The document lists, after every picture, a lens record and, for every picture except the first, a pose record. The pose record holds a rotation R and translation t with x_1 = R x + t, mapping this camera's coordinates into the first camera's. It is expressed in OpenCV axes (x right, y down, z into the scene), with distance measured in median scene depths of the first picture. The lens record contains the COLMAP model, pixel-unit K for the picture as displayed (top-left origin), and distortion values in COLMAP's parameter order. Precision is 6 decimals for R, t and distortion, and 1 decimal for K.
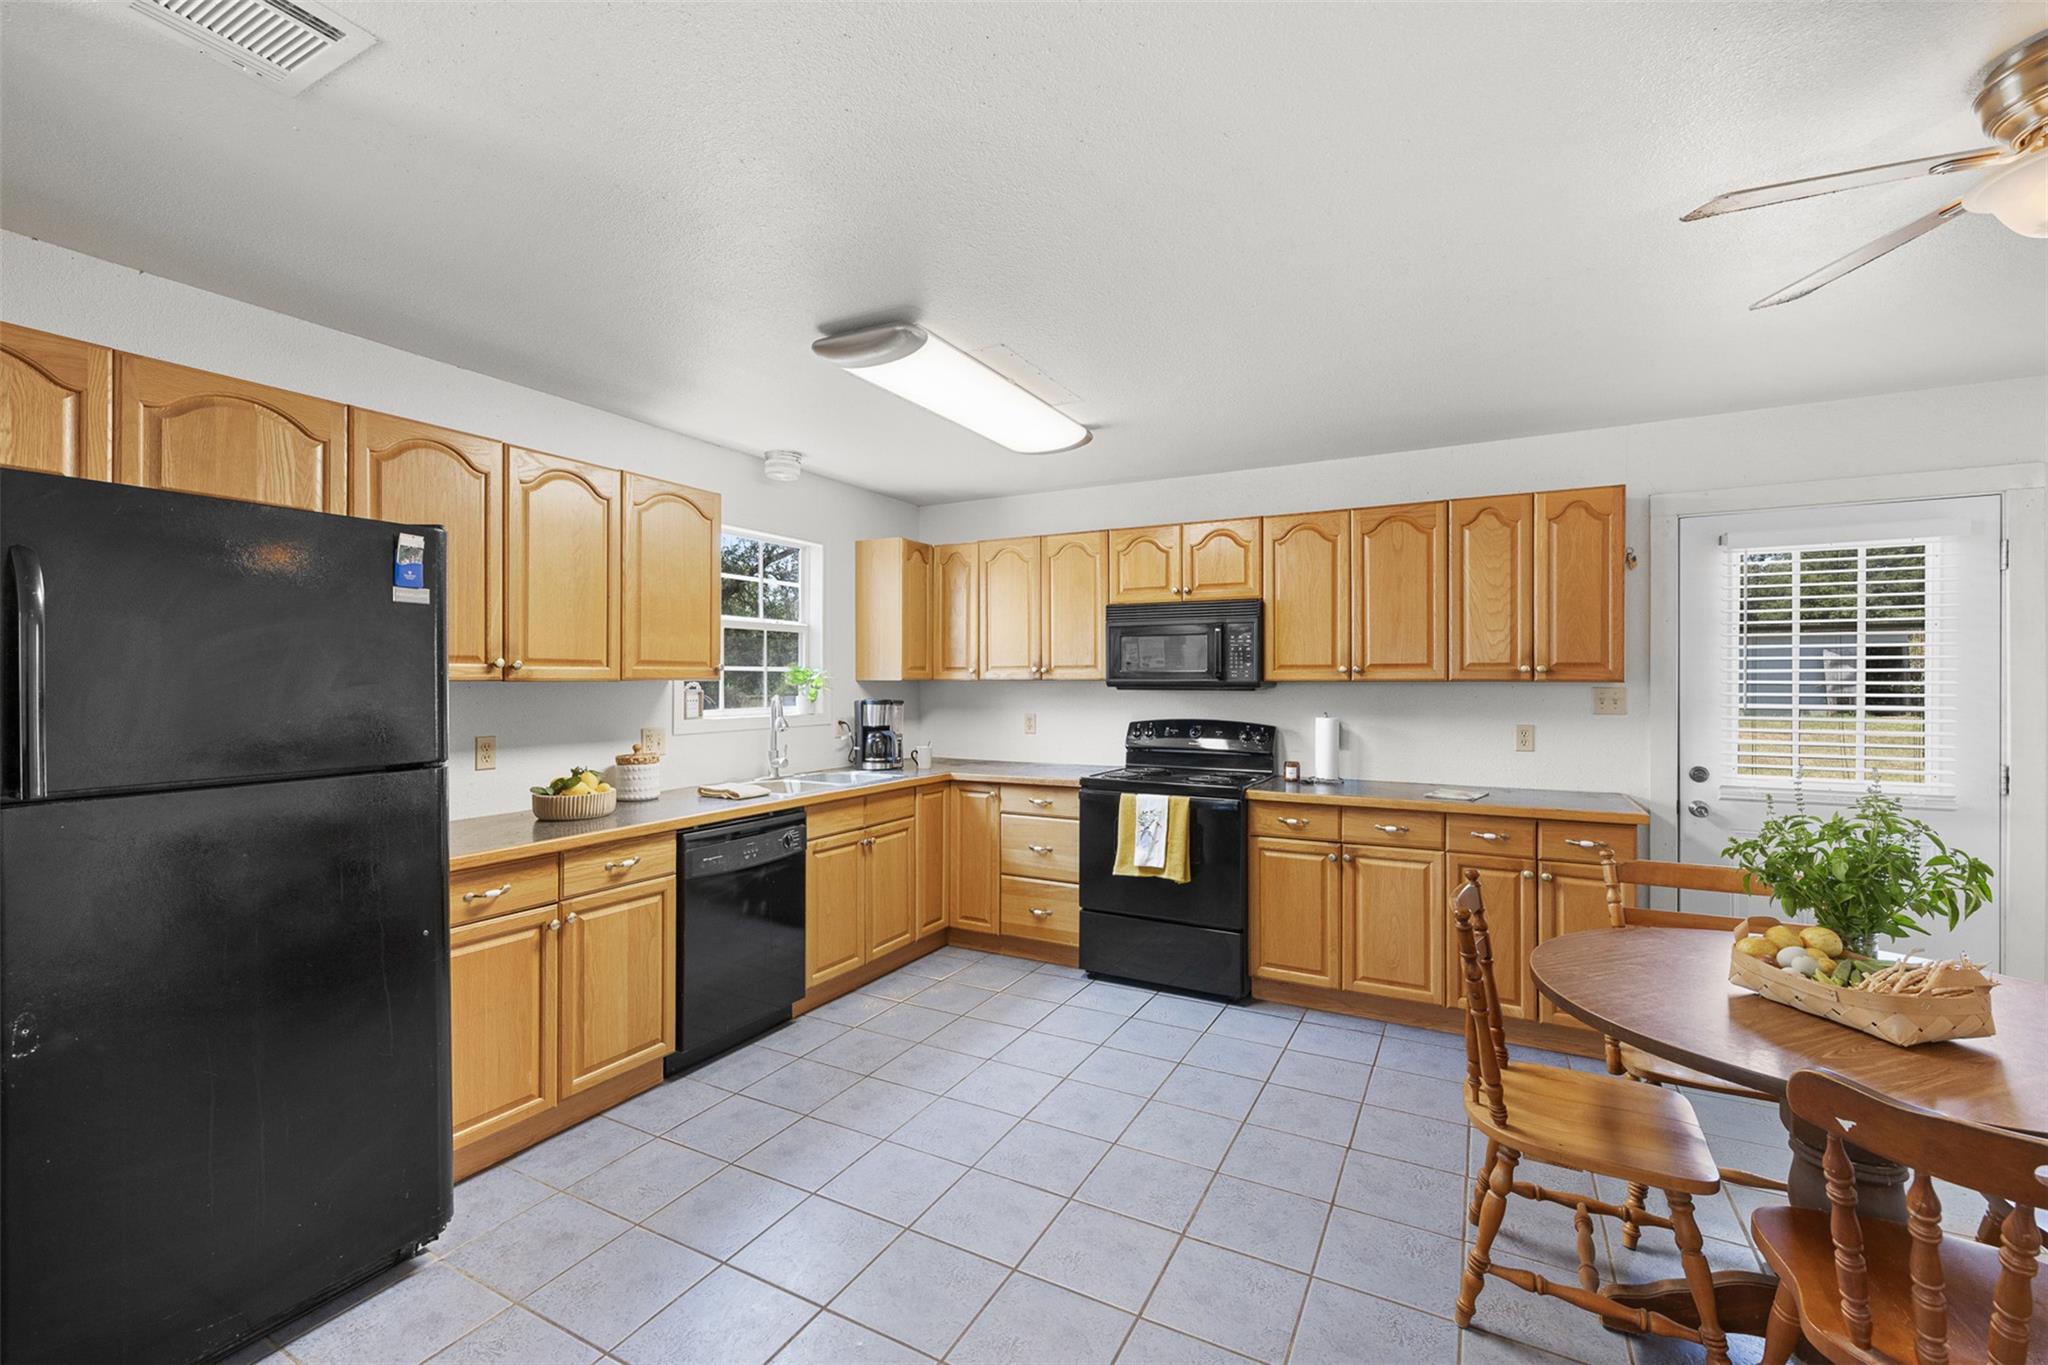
lens RADIAL K [[866.3, 0, 1024.0], [0, 866.3, 682.5], [0, 0, 1]] dist [0.001949, 0.000856]
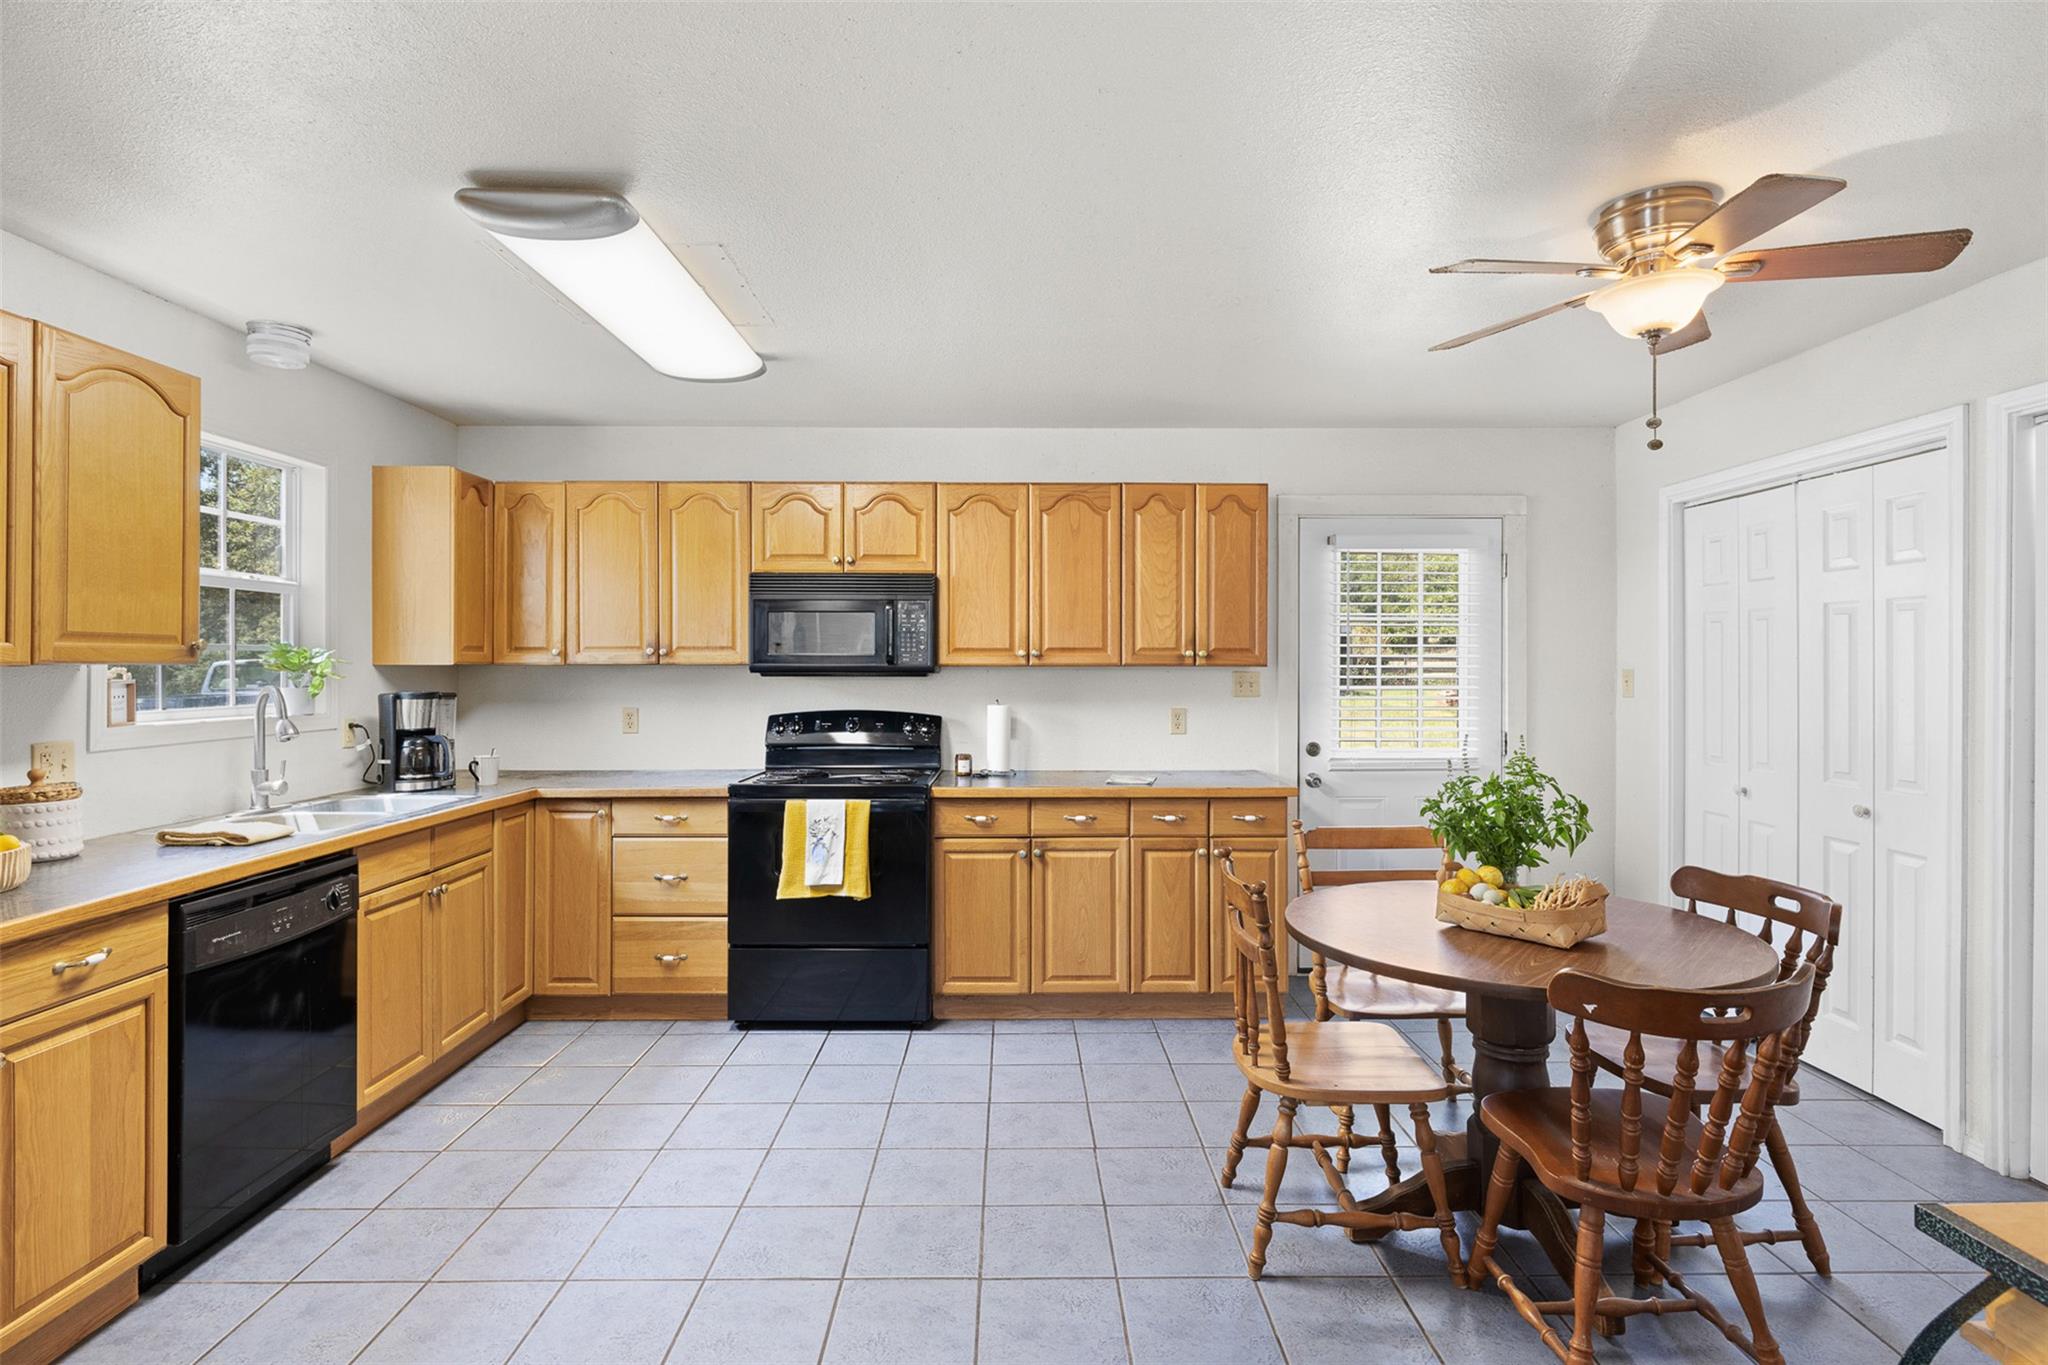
lens RADIAL K [[1030.2, 0, 1027.0], [0, 1030.2, 667.3], [0, 0, 1]] dist [-0.002474, 0.002162]
pose [[0.873336, -0.000997, 0.487117, -0.180567], [0.001211, 0.999999, -0.000124, 0.000271], [-0.487117, 0.000698, 0.873337, 0.023701]]
